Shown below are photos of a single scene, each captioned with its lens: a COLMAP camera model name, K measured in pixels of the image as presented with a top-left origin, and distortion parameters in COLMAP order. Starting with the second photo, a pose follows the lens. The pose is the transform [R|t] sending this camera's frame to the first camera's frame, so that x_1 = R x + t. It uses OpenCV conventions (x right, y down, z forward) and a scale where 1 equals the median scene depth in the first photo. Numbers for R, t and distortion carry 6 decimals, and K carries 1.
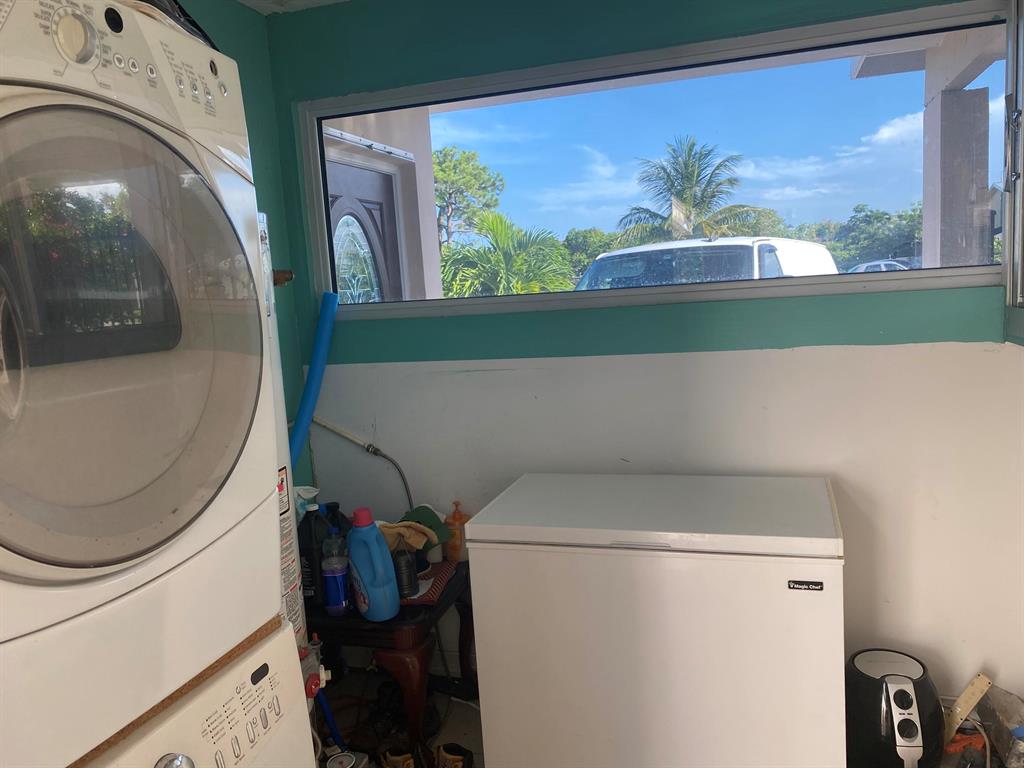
lens RADIAL K [[781.6, 0, 513.0], [0, 781.6, 382.8], [0, 0, 1]] dist [0.037938, -0.002293]
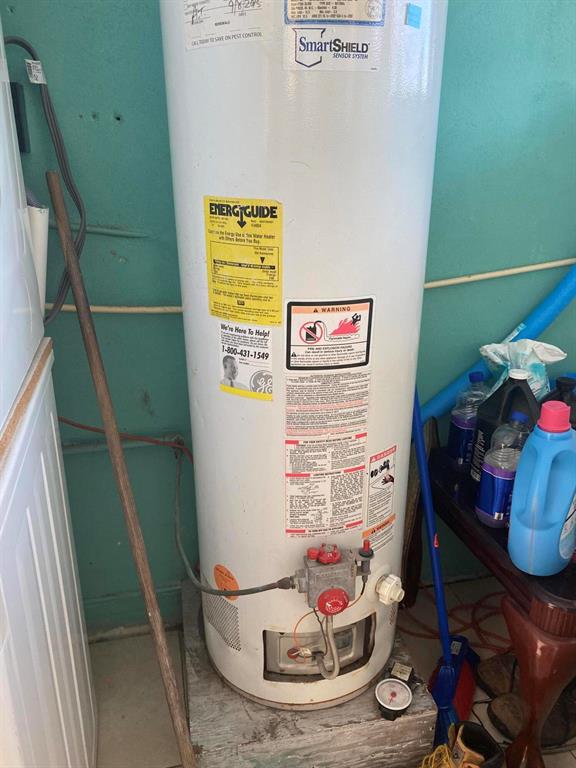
lens RADIAL K [[586.2, 0, 287.2], [0, 586.2, 383.4], [0, 0, 1]] dist [0.037938, -0.002293]
pose [[0.505929, 0.373650, -0.777446, 0.072031], [-0.148555, 0.925584, 0.348174, 0.013724], [0.849687, -0.060658, 0.523787, 0.673904]]
